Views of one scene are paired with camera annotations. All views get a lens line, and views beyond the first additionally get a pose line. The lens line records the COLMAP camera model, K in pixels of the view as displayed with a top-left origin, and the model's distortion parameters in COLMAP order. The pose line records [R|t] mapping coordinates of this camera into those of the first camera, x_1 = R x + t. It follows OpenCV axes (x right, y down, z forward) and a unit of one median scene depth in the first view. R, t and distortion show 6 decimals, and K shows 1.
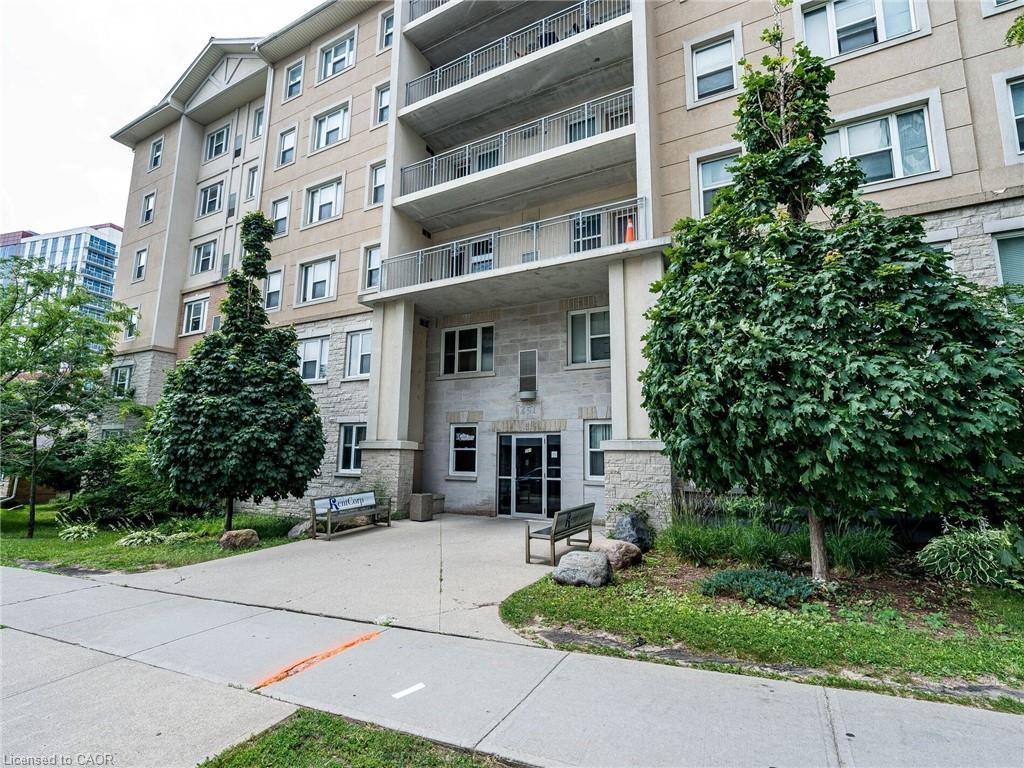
lens RADIAL K [[541.1, 0, 483.1], [0, 541.1, 385.9], [0, 0, 1]] dist [0.000912, 0.000130]
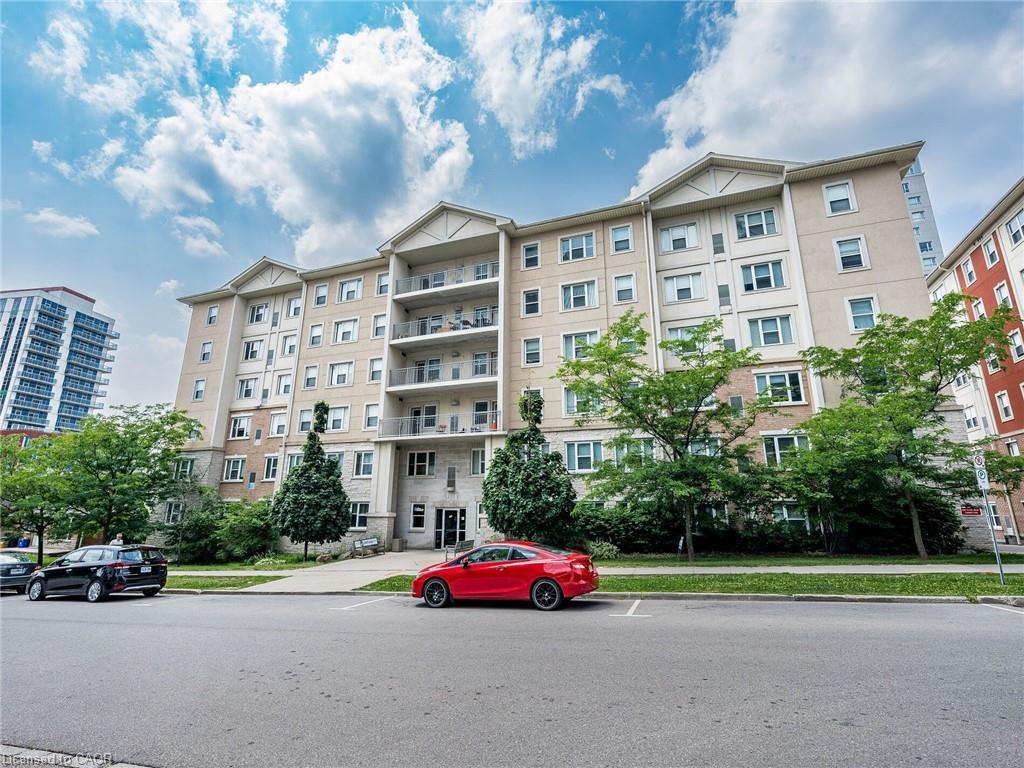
lens RADIAL K [[513.1, 0, 509.6], [0, 513.1, 385.2], [0, 0, 1]] dist [0.000574, -0.000209]
pose [[0.985046, 0.030702, 0.169532, -0.039882], [-0.012358, 0.994050, -0.108219, -0.161786], [-0.171846, 0.104505, 0.979565, -0.962873]]
